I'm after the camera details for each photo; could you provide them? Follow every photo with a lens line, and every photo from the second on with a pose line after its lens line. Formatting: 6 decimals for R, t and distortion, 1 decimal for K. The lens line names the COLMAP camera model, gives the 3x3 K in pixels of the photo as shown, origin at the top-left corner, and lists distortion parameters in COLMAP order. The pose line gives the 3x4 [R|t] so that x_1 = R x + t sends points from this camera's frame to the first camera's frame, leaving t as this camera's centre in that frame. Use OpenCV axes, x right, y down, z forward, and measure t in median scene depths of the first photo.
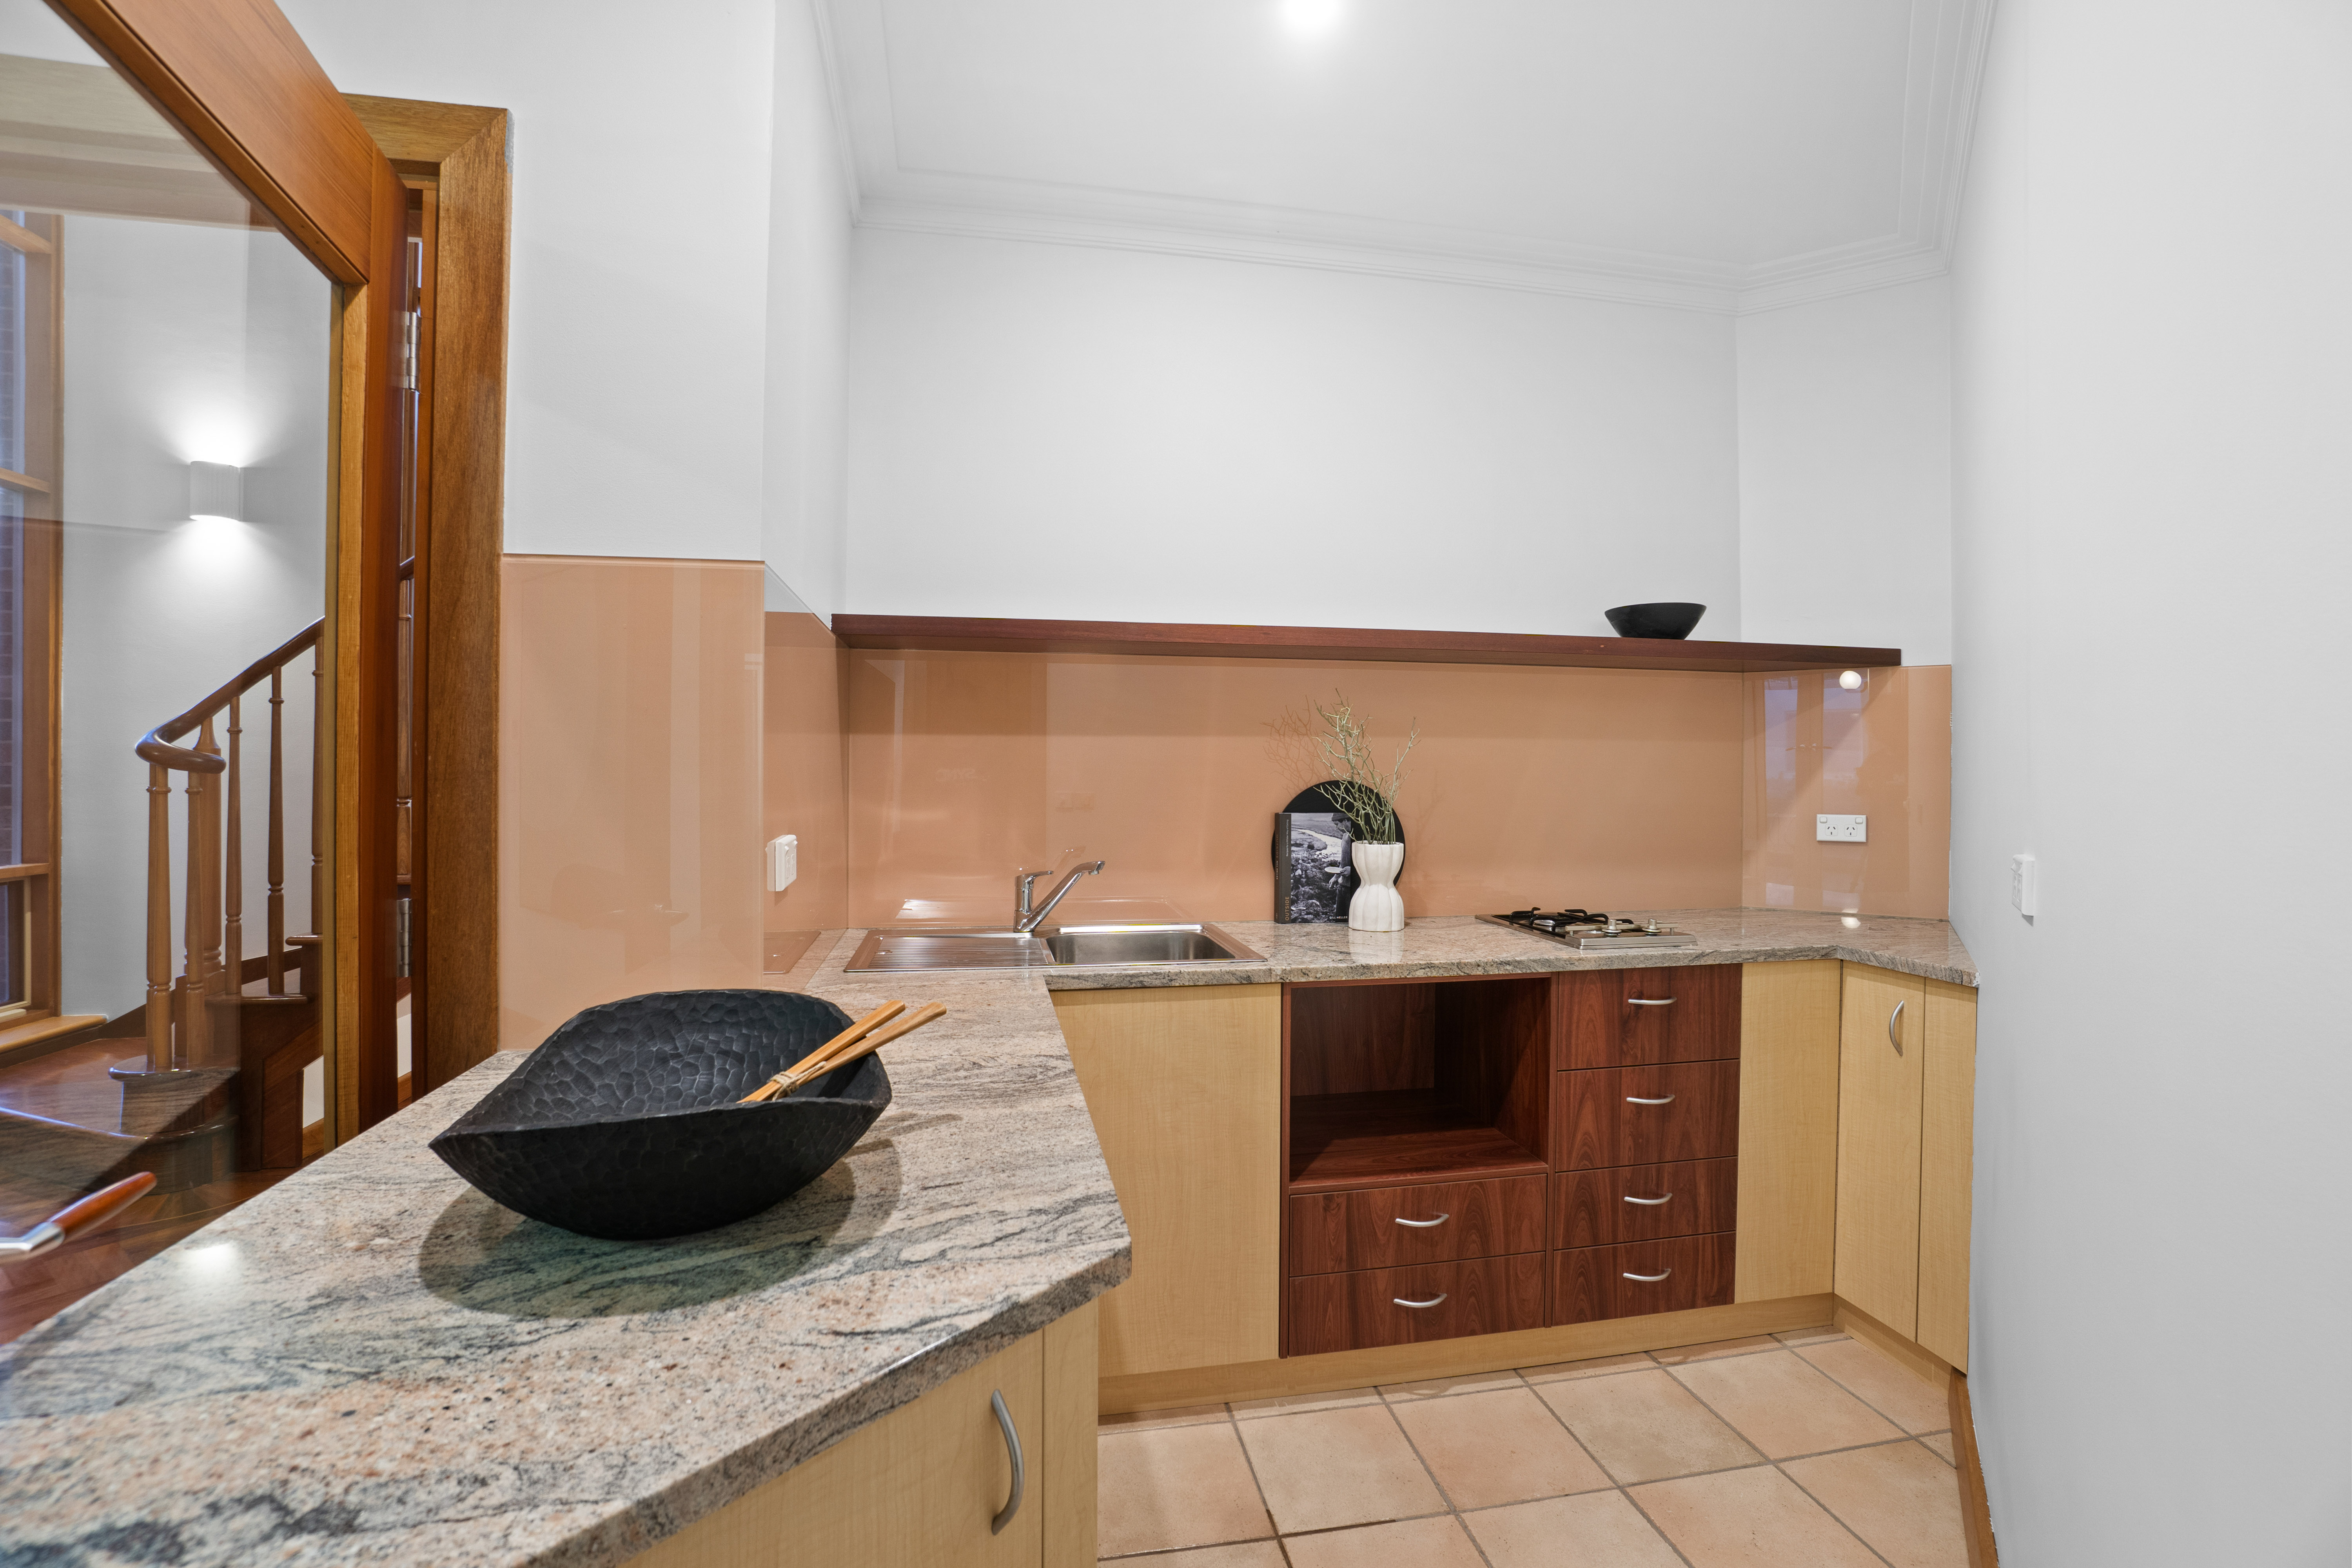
lens RADIAL K [[1066.2, 0, 1181.8], [0, 1066.2, 773.6], [0, 0, 1]] dist [-0.026075, 0.000727]
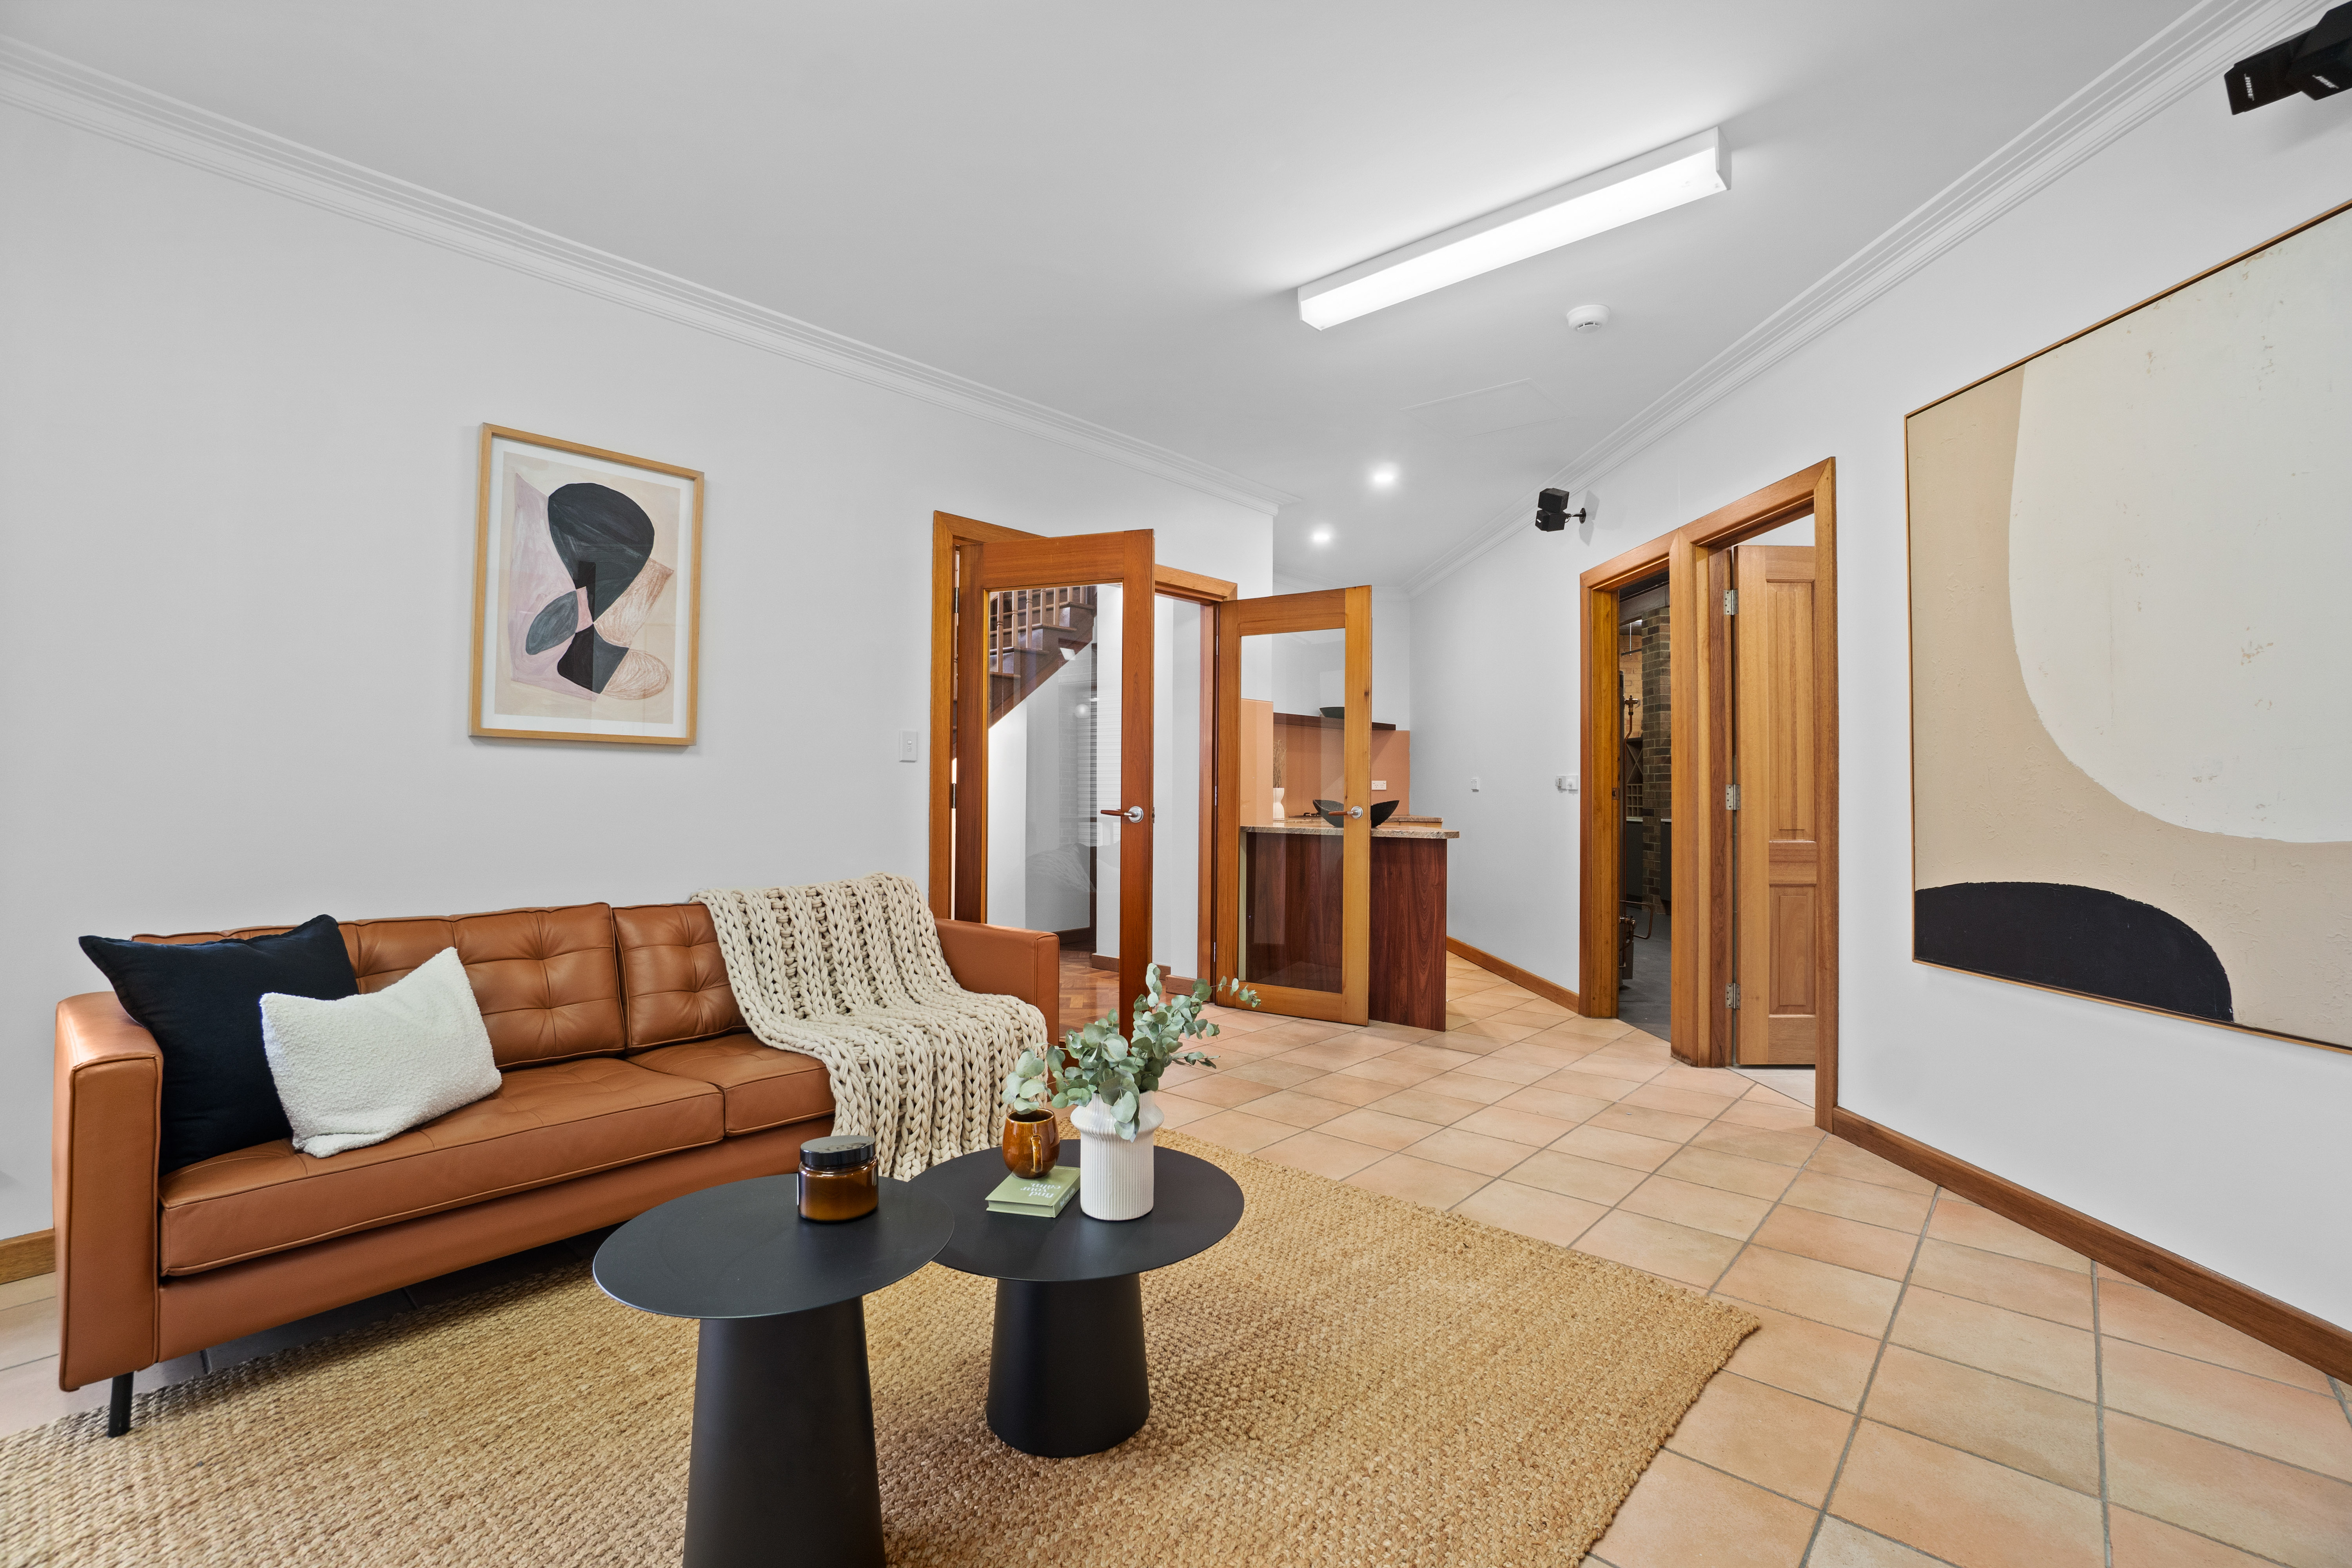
lens RADIAL K [[1066.2, 0, 1165.0], [0, 1066.2, 783.0], [0, 0, 1]] dist [-0.026075, 0.000727]
pose [[0.791565, 0.000236, 0.611086, -1.700324], [0.008066, 0.999909, -0.010833, 0.076425], [-0.611032, 0.013504, 0.791490, -1.009011]]
